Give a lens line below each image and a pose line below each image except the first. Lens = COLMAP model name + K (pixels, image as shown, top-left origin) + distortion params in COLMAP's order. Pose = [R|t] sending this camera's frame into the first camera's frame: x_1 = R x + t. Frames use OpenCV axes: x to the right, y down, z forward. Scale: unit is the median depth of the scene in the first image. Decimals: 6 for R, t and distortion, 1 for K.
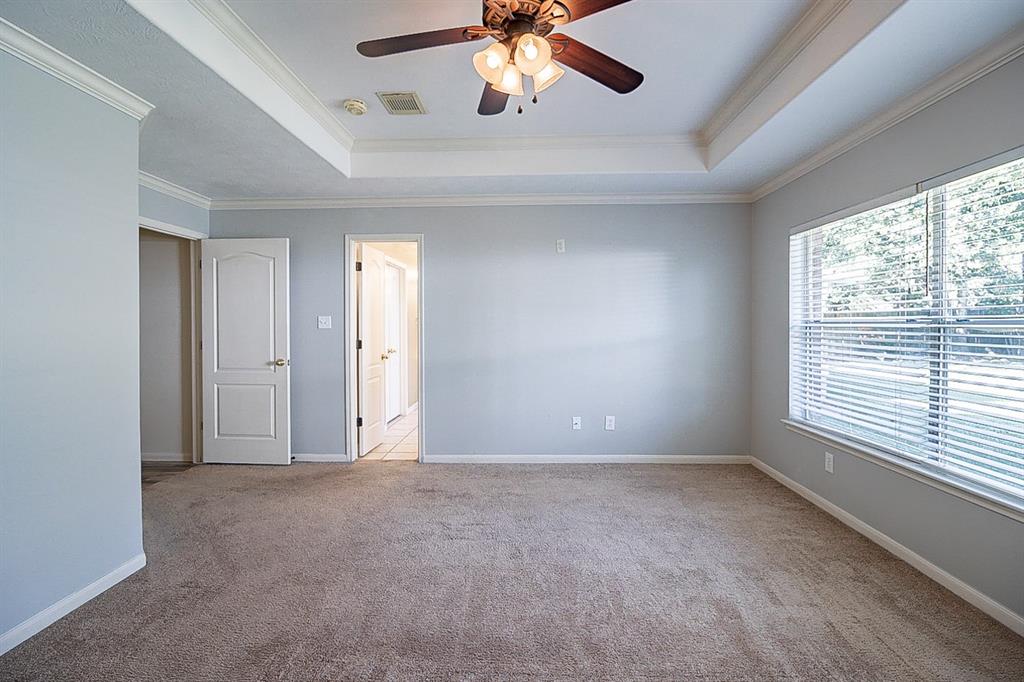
lens RADIAL K [[489.2, 0, 515.1], [0, 489.2, 328.5], [0, 0, 1]] dist [0.002606, -0.000542]
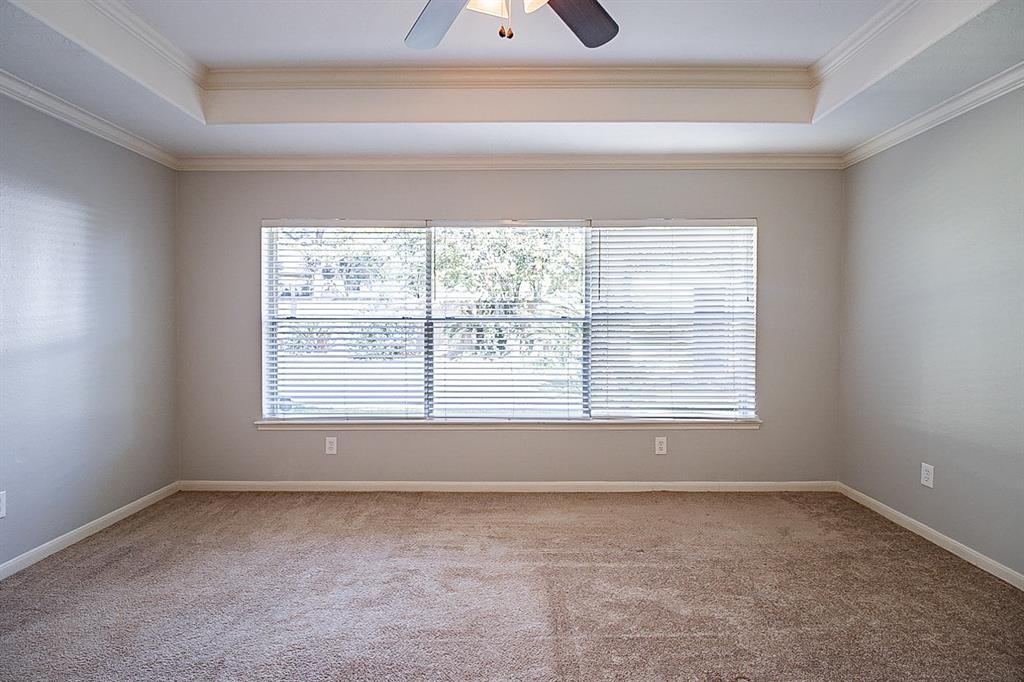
lens RADIAL K [[489.2, 0, 515.1], [0, 489.2, 328.5], [0, 0, 1]] dist [0.002606, -0.000542]
pose [[-0.031668, -0.012376, 0.999422, -0.388123], [0.007452, 0.999893, 0.012618, -0.000347], [-0.999471, 0.007847, -0.031573, 0.514743]]
